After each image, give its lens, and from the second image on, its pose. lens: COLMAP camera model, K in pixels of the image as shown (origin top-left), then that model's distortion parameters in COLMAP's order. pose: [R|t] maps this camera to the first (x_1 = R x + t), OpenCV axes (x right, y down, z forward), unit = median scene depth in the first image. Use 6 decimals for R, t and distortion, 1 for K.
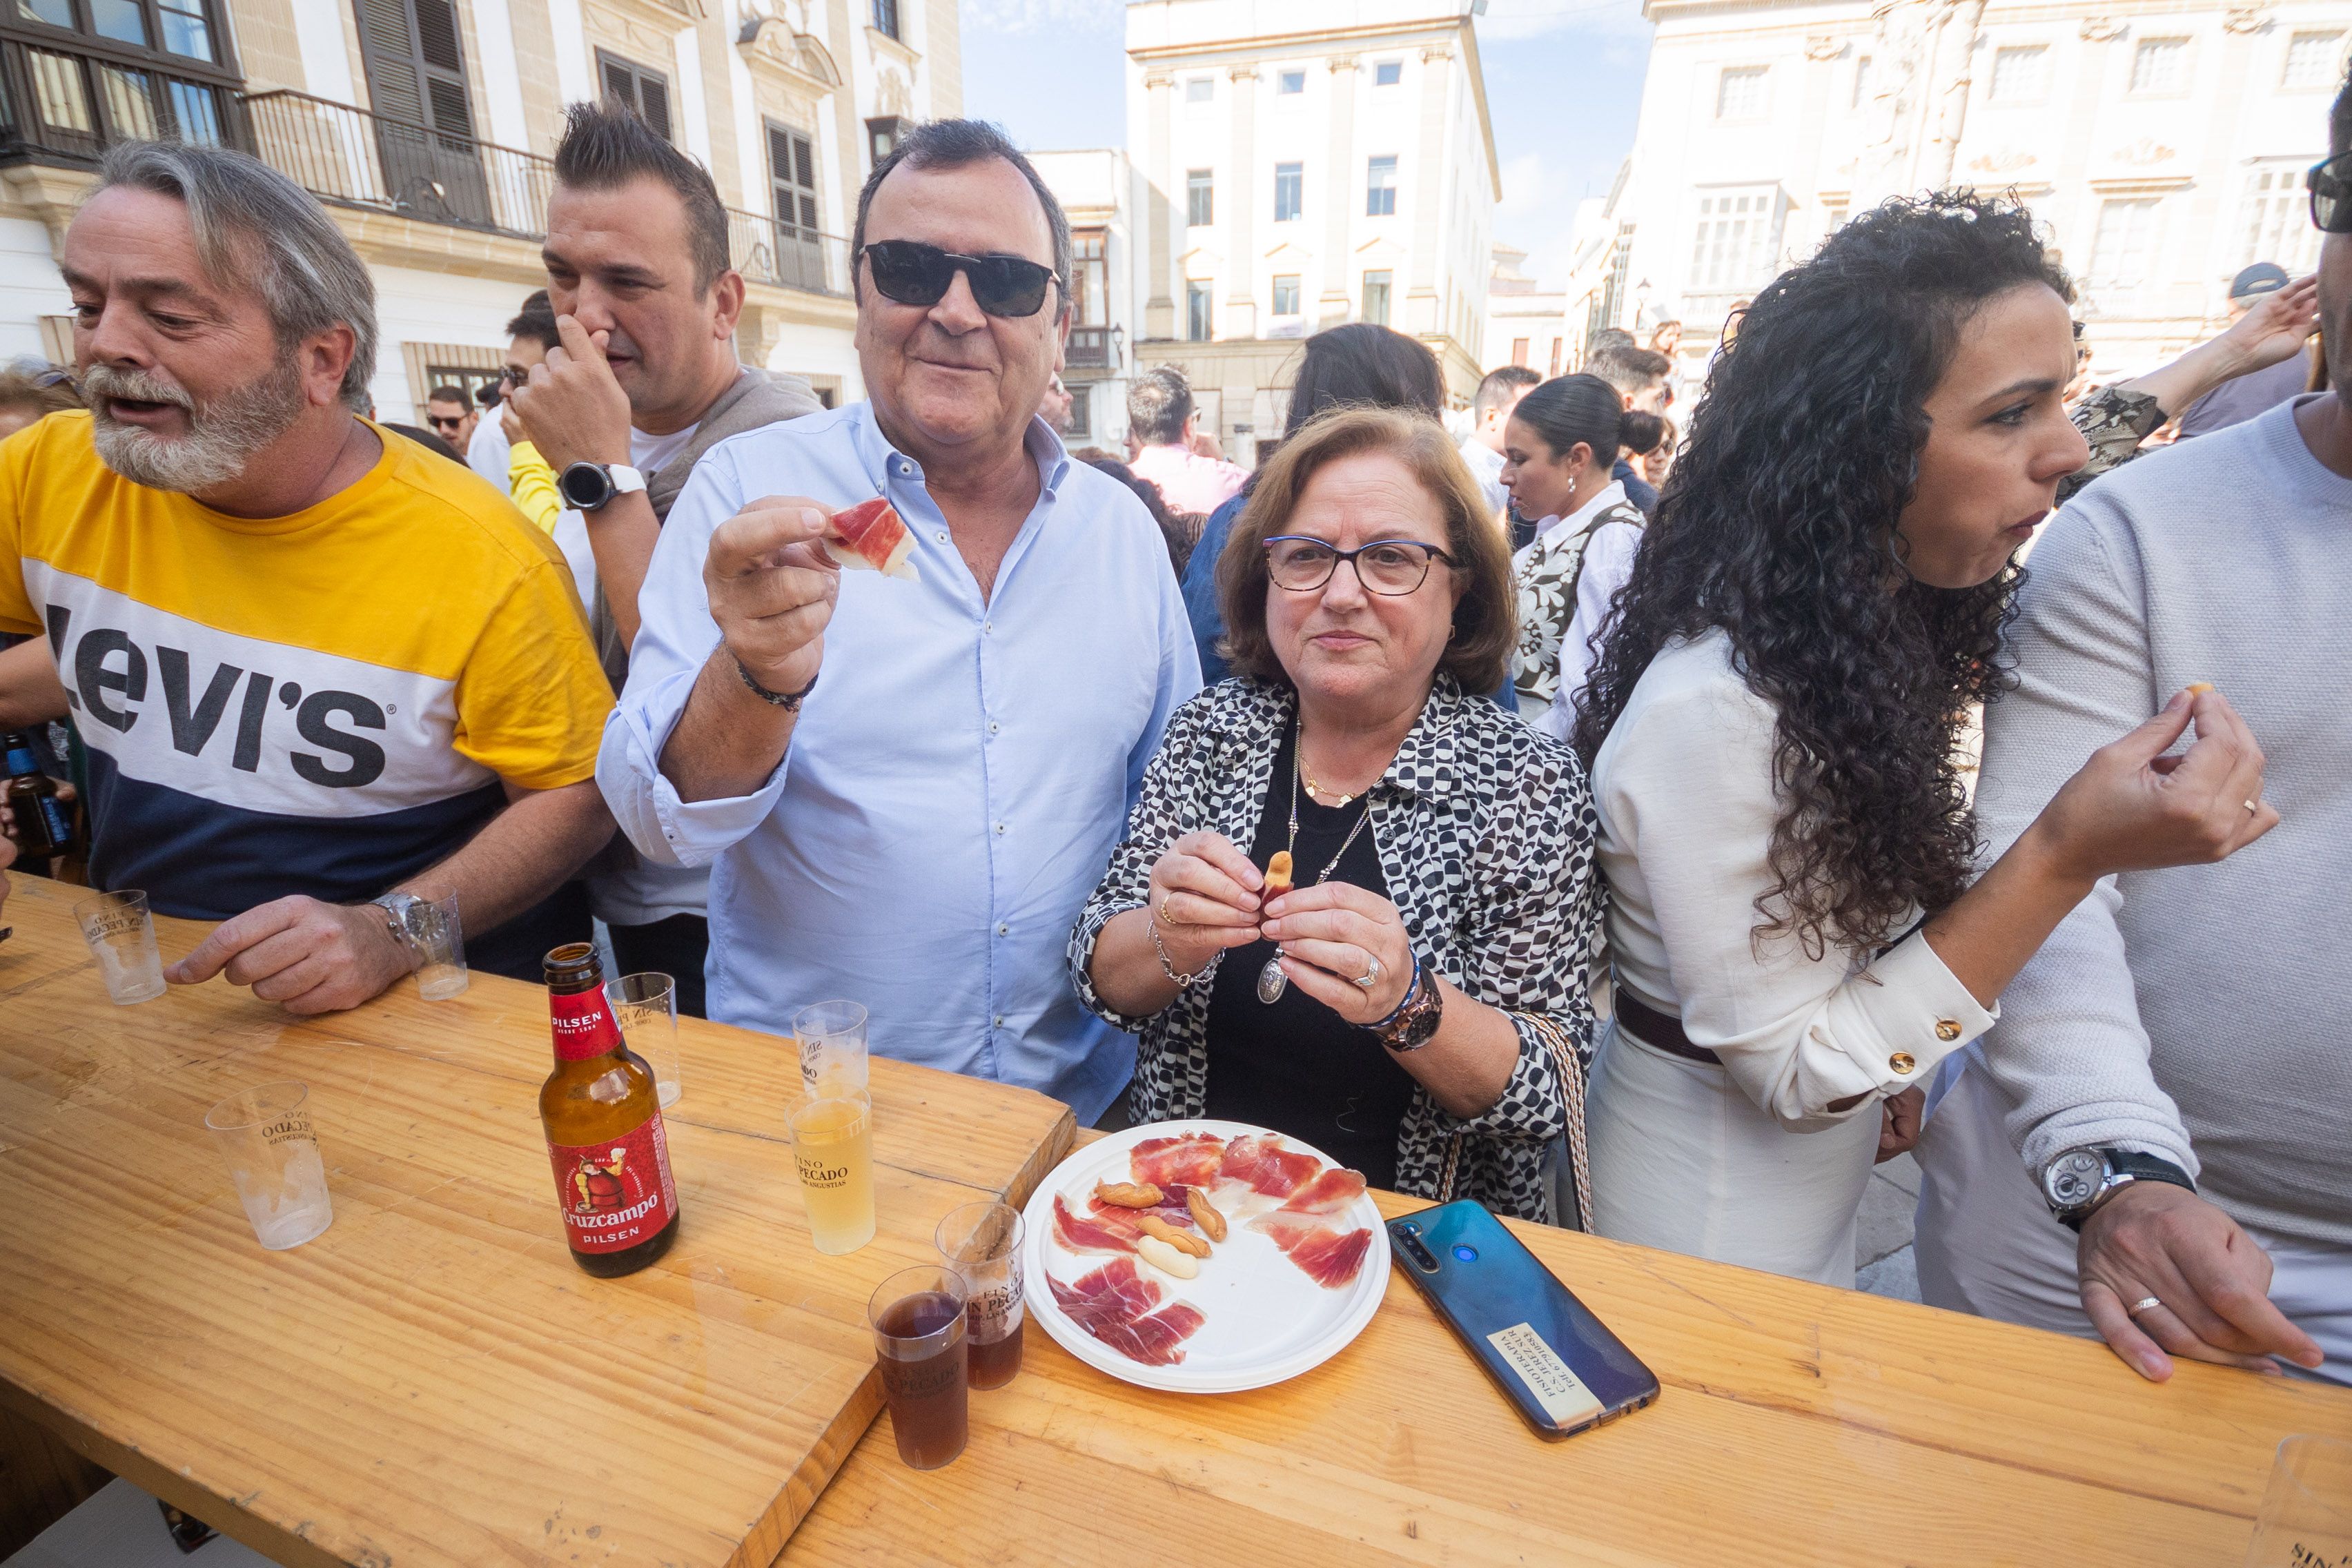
lens RADIAL K [[1054.9, 0, 1160.5], [0, 1054.9, 788.5], [0, 0, 1]] dist [0.009953, -0.012886]
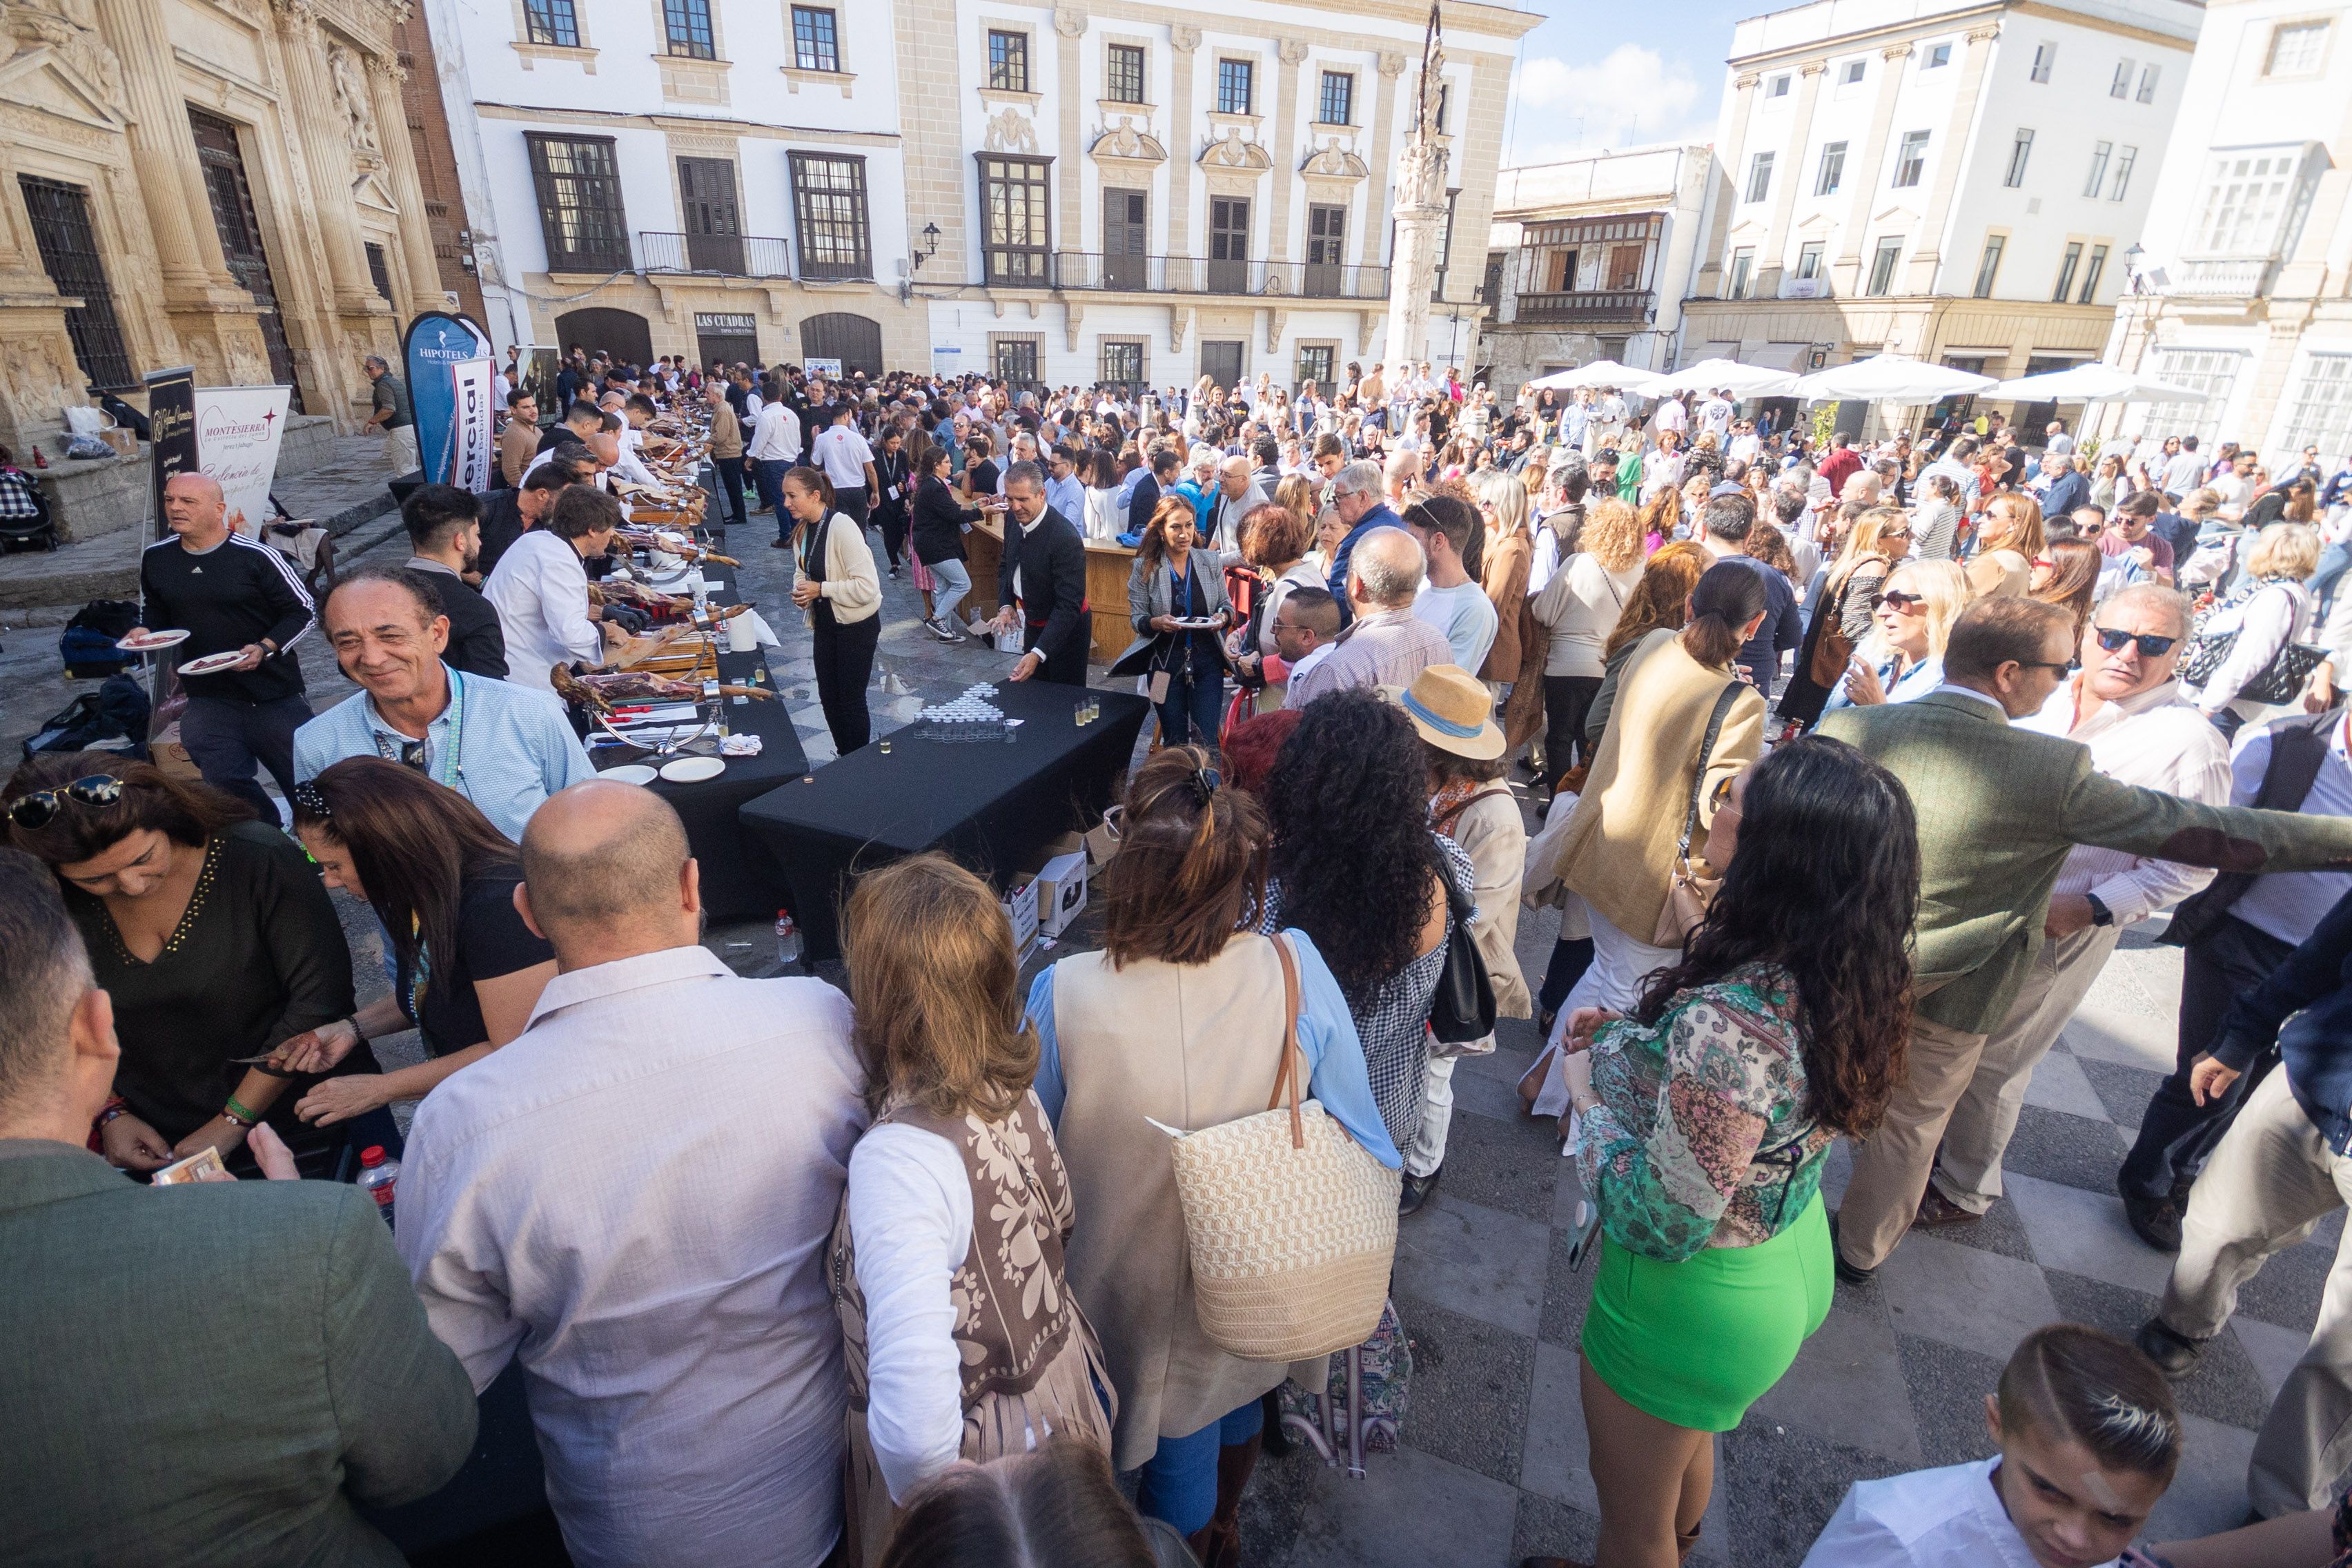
lens RADIAL K [[1084.4, 0, 1159.4], [0, 1084.4, 781.2], [0, 0, 1]] dist [0.011970, -0.018596]
pose [[0.658877, 0.297514, -0.690917, 0.677809], [-0.256612, 0.952267, 0.165341, 0.058677], [0.707129, 0.068358, 0.703773, -0.301284]]
